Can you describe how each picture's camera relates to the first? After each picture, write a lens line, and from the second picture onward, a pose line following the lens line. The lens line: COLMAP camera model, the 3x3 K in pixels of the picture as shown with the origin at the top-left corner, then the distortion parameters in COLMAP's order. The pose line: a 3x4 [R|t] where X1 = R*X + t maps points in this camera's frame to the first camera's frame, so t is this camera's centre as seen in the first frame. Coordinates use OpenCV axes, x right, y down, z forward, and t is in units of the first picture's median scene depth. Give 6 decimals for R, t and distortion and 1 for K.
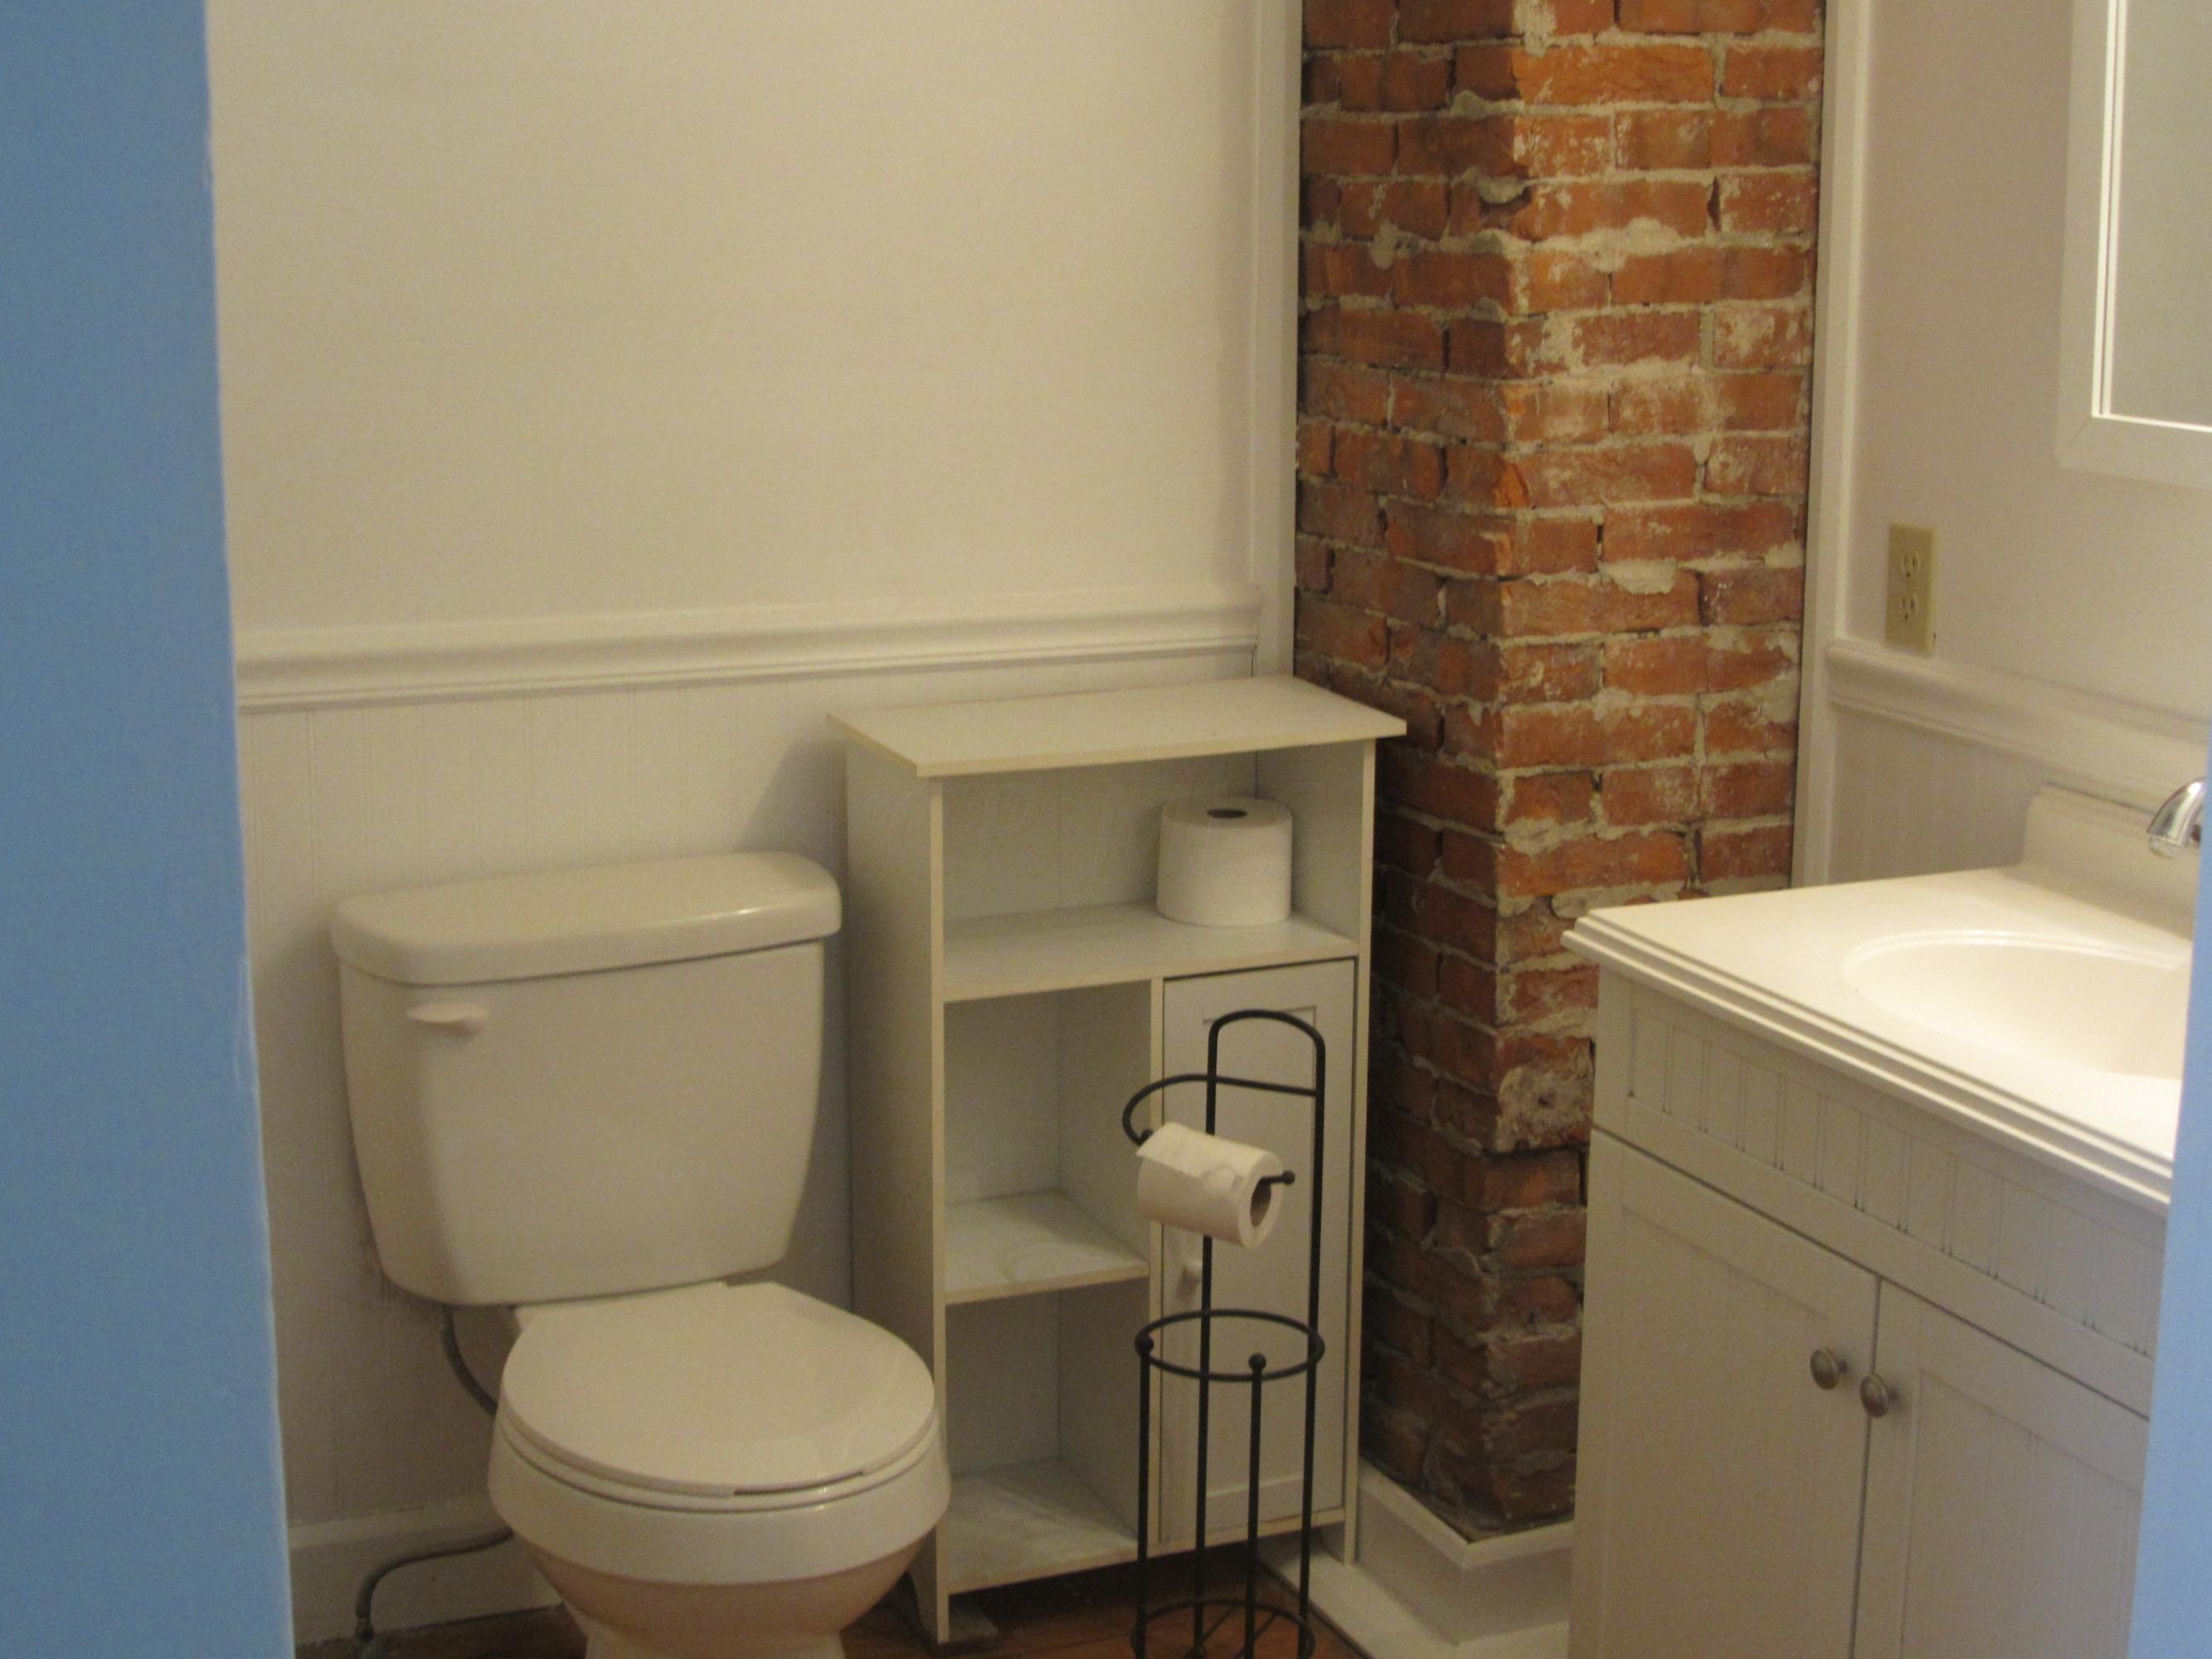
lens RADIAL K [[3310.6, 0, 1106.0], [0, 3310.6, 829.5], [0, 0, 1]] dist [-0.090316, 0.055082]
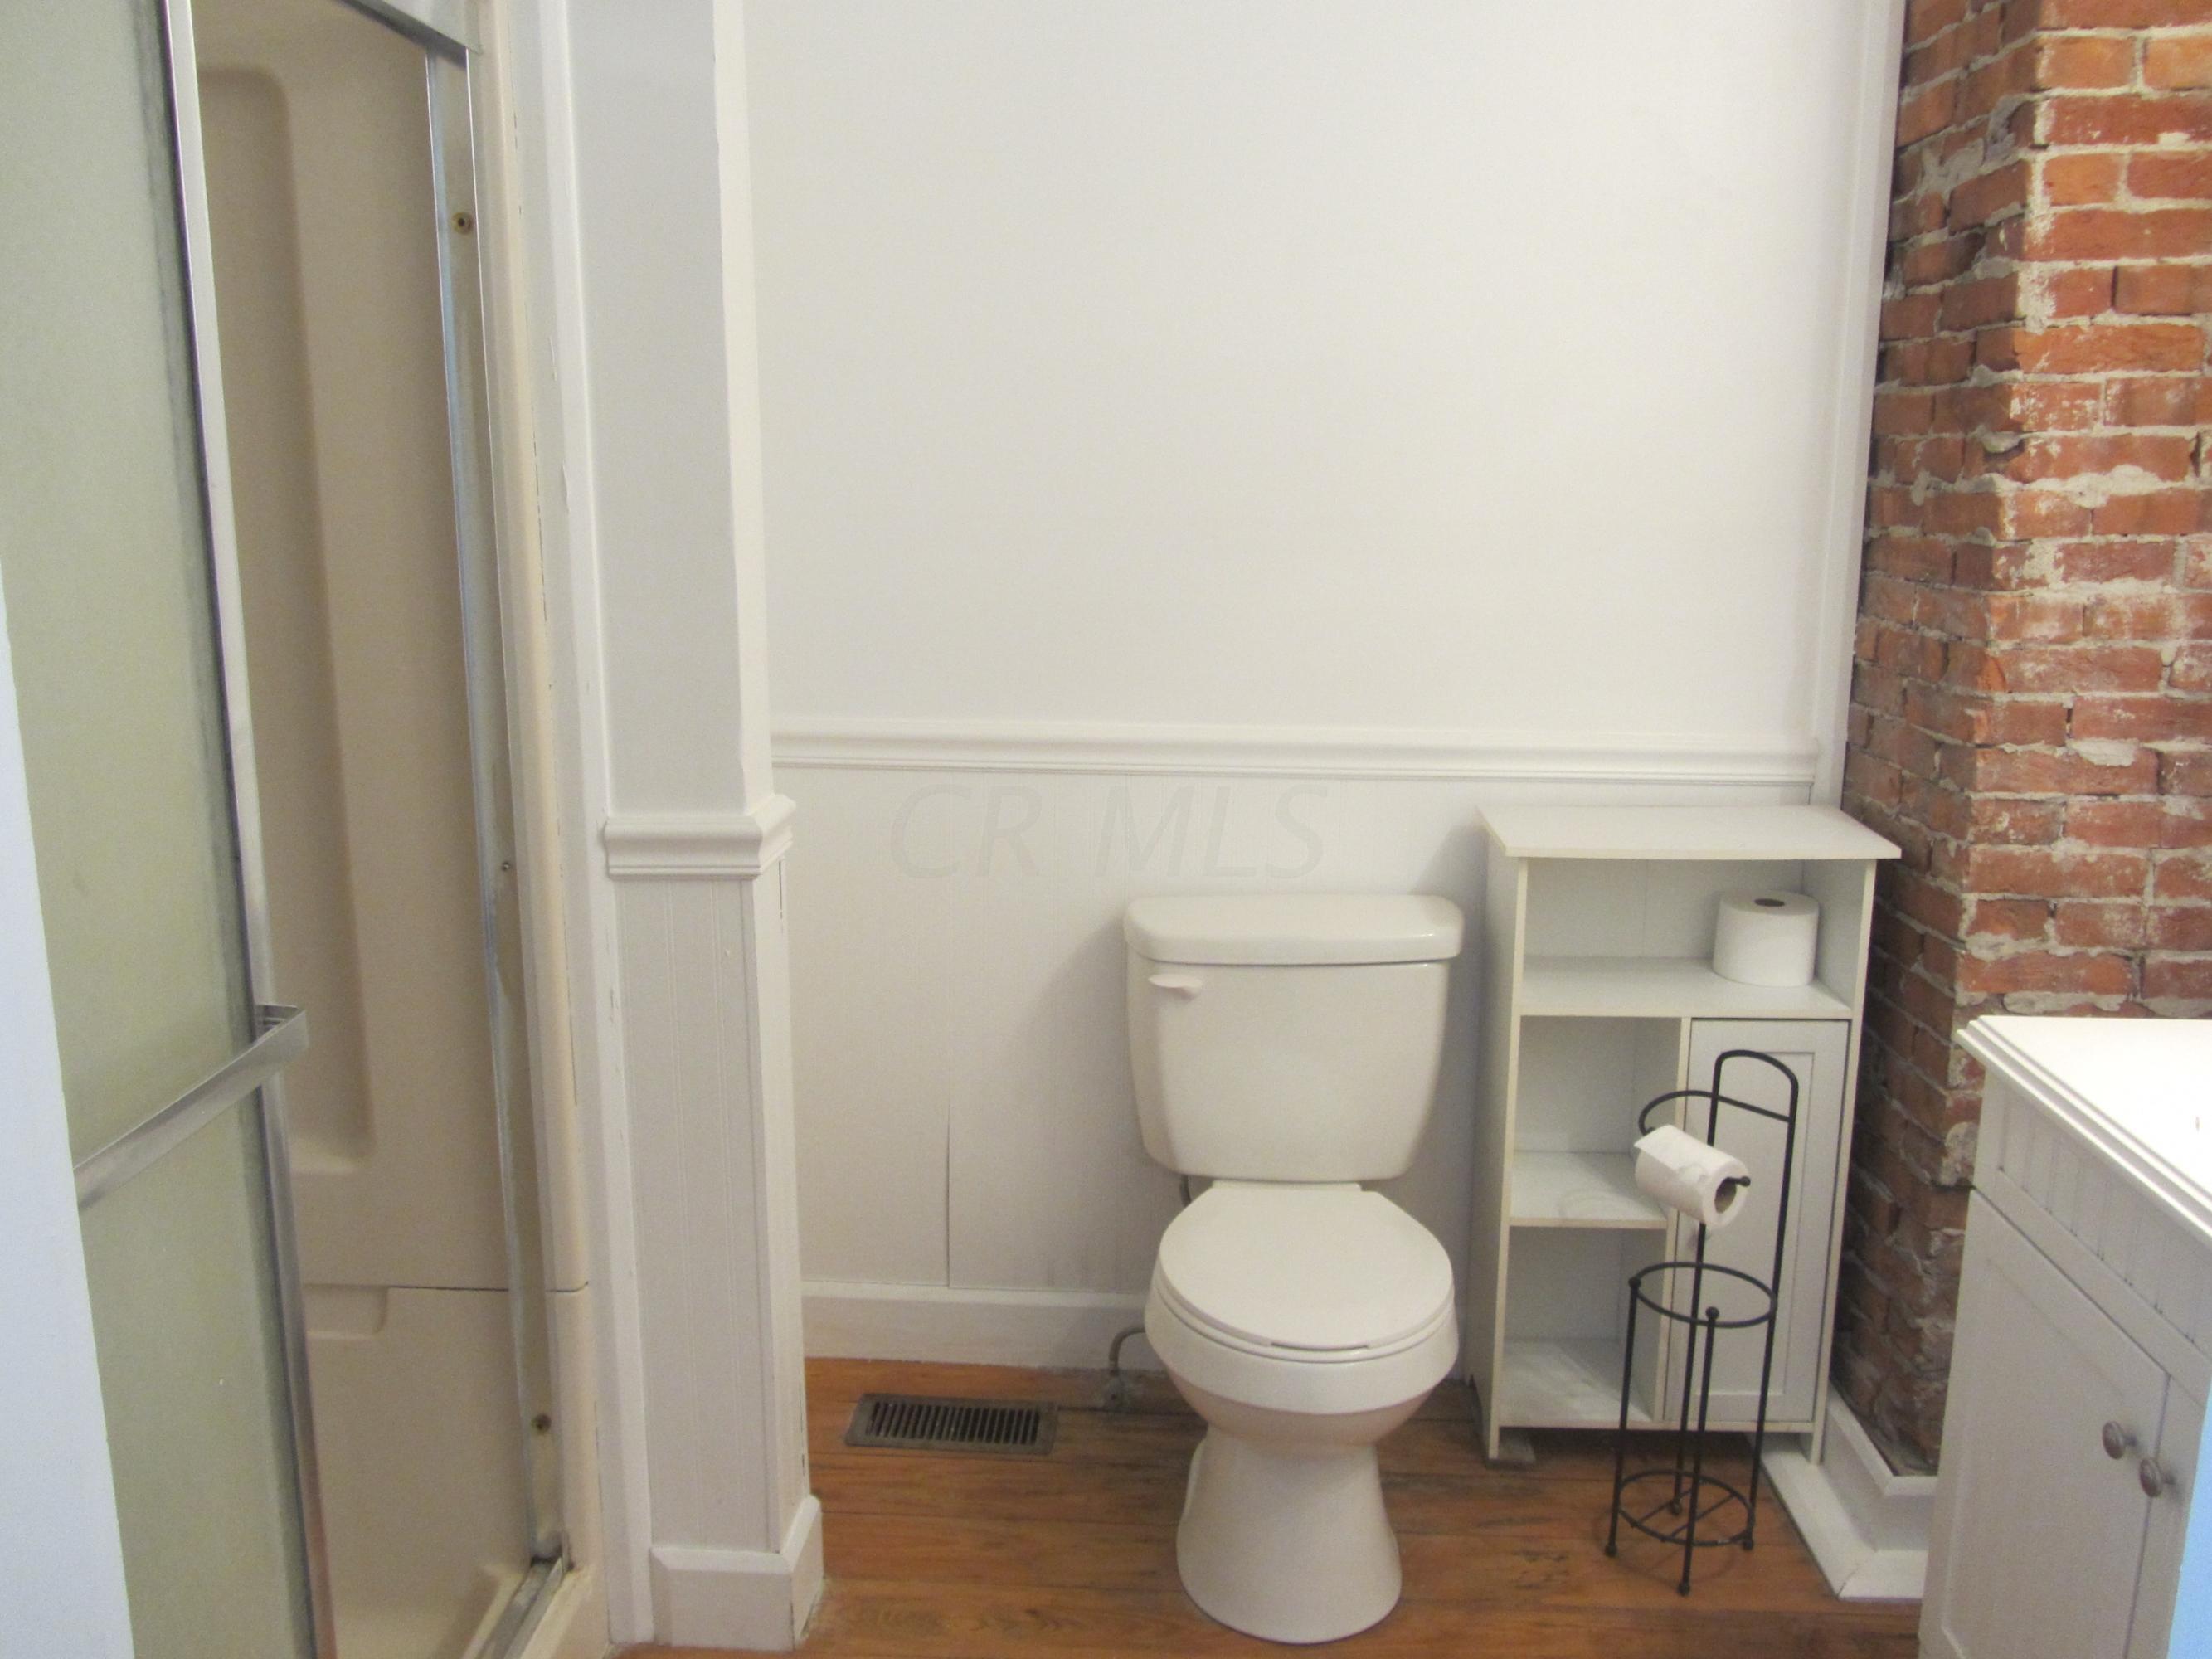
lens RADIAL K [[1836.4, 0, 1166.3], [0, 1836.4, 838.2], [0, 0, 1]] dist [-0.009048, -0.003134]
pose [[0.900827, 0.091394, -0.424449, 0.138317], [-0.092654, 0.995541, 0.017720, -0.022828], [0.424176, 0.023364, 0.905278, 0.214453]]
